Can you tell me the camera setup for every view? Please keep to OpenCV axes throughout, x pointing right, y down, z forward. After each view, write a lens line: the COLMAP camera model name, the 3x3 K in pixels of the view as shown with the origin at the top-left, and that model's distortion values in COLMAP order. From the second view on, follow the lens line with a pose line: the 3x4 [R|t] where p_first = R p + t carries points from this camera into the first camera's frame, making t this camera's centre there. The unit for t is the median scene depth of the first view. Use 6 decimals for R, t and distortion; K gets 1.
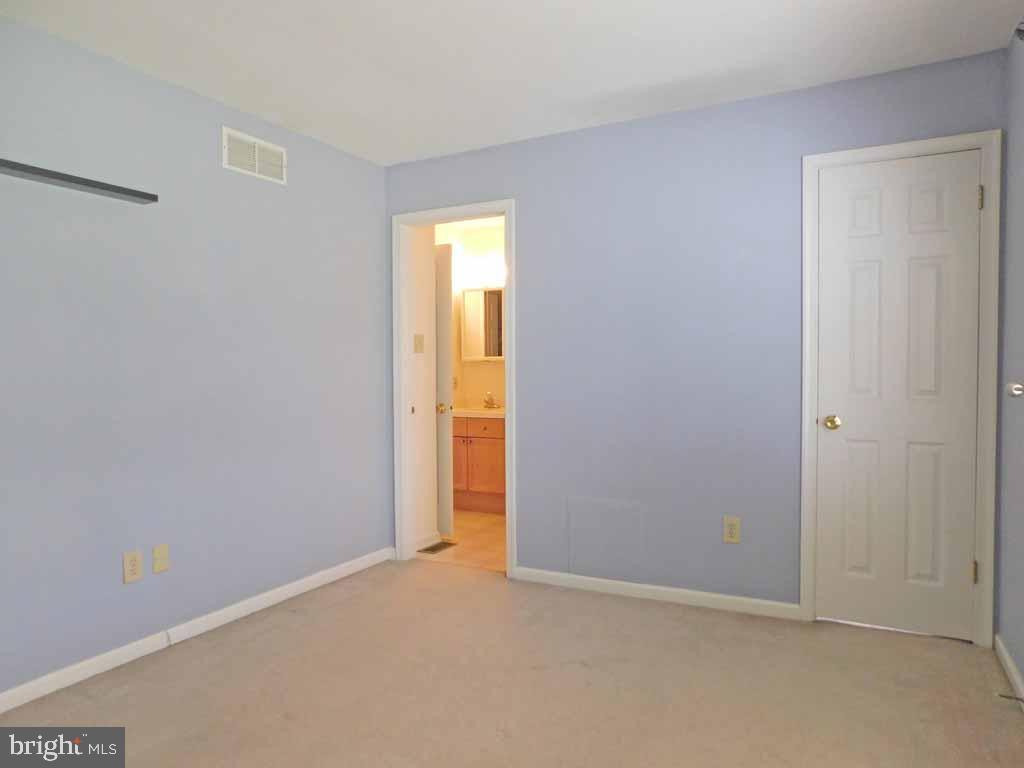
lens RADIAL K [[683.1, 0, 506.0], [0, 683.1, 389.4], [0, 0, 1]] dist [-0.069932, 0.065868]
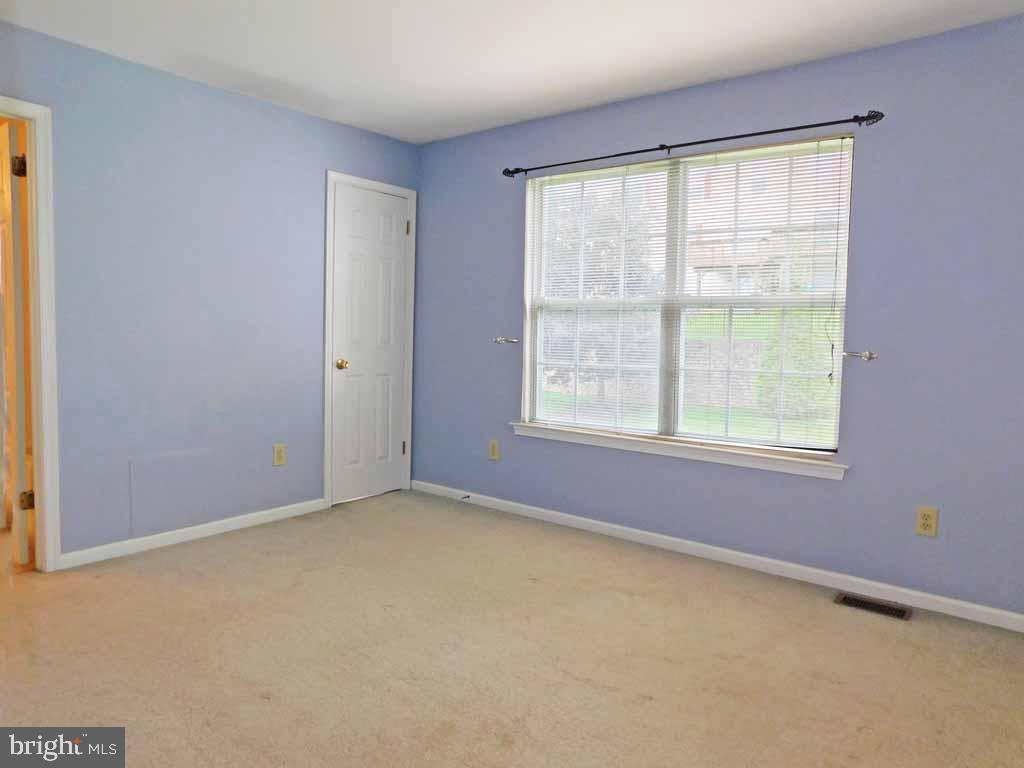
lens RADIAL K [[683.1, 0, 506.0], [0, 683.1, 389.4], [0, 0, 1]] dist [-0.069932, 0.065868]
pose [[0.179468, -0.072957, 0.981055, -0.870412], [0.004727, 0.997299, 0.073301, -0.002008], [-0.983752, -0.008518, 0.179328, 0.395667]]
